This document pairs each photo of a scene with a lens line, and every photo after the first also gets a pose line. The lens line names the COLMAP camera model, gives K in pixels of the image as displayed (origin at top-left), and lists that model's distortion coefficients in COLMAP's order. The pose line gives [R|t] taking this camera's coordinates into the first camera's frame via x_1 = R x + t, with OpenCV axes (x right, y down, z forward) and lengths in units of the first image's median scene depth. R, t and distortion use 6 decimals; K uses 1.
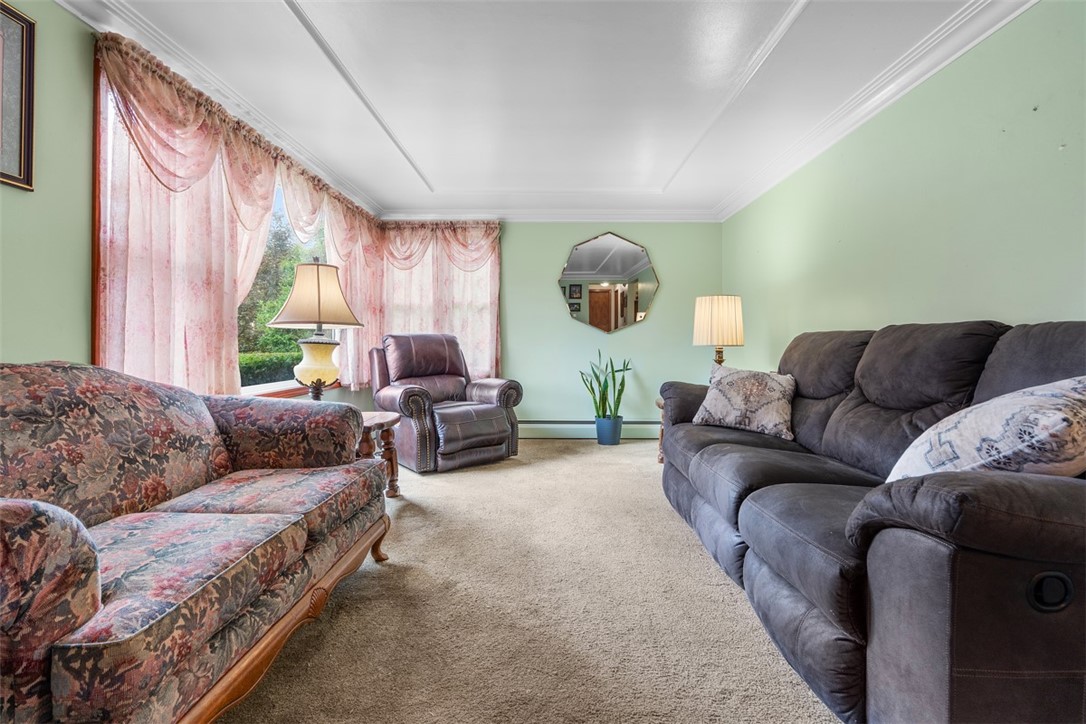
lens RADIAL K [[501.8, 0, 545.7], [0, 501.8, 336.8], [0, 0, 1]] dist [-0.005365, 0.003528]
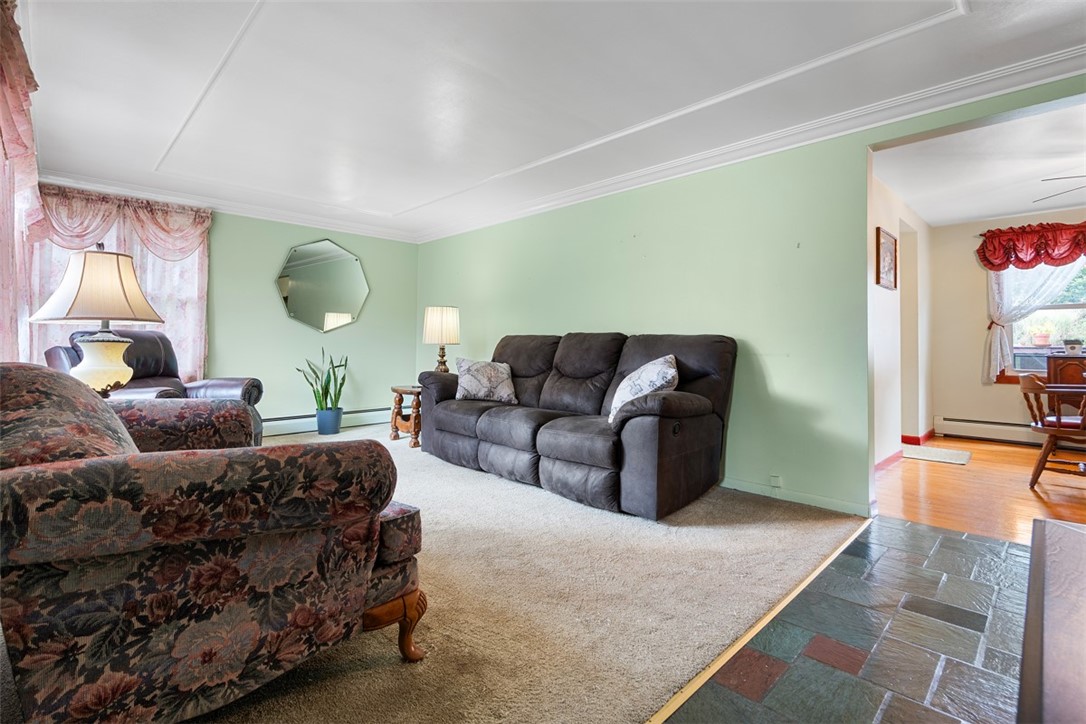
lens RADIAL K [[501.8, 0, 544.0], [0, 501.8, 333.4], [0, 0, 1]] dist [-0.005365, 0.003528]
pose [[0.709198, 0.014907, 0.704852, -0.633820], [-0.013733, 0.999879, -0.007329, -0.007160], [-0.704875, -0.004481, 0.709317, -0.206744]]
